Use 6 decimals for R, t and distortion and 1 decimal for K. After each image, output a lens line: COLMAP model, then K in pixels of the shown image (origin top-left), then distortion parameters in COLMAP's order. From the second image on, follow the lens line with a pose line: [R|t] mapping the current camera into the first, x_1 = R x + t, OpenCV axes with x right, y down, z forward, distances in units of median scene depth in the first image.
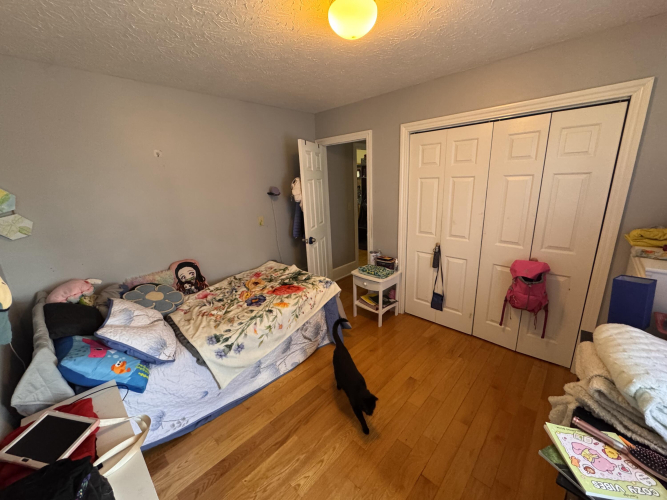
lens RADIAL K [[270.1, 0, 333.3], [0, 270.1, 249.8], [0, 0, 1]] dist [0.000847, 0.000053]
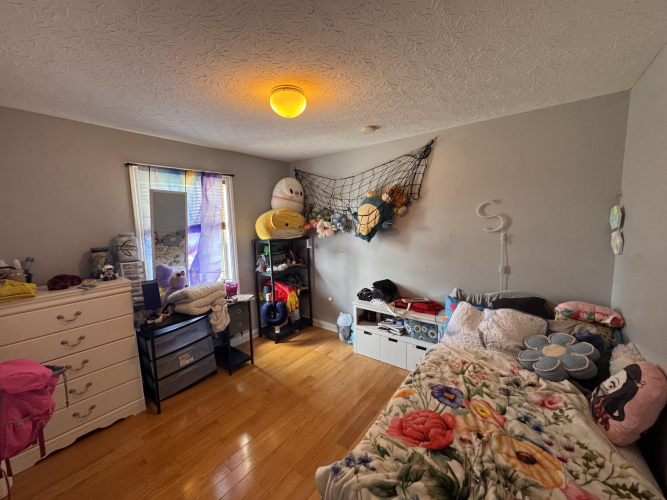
lens RADIAL K [[270.1, 0, 334.3], [0, 270.1, 247.9], [0, 0, 1]] dist [0.000847, 0.000053]
pose [[-0.991933, 0.074936, -0.102246, 0.019320], [0.032038, 0.928581, 0.369744, -0.376064], [0.122651, 0.363485, -0.923491, 1.406299]]
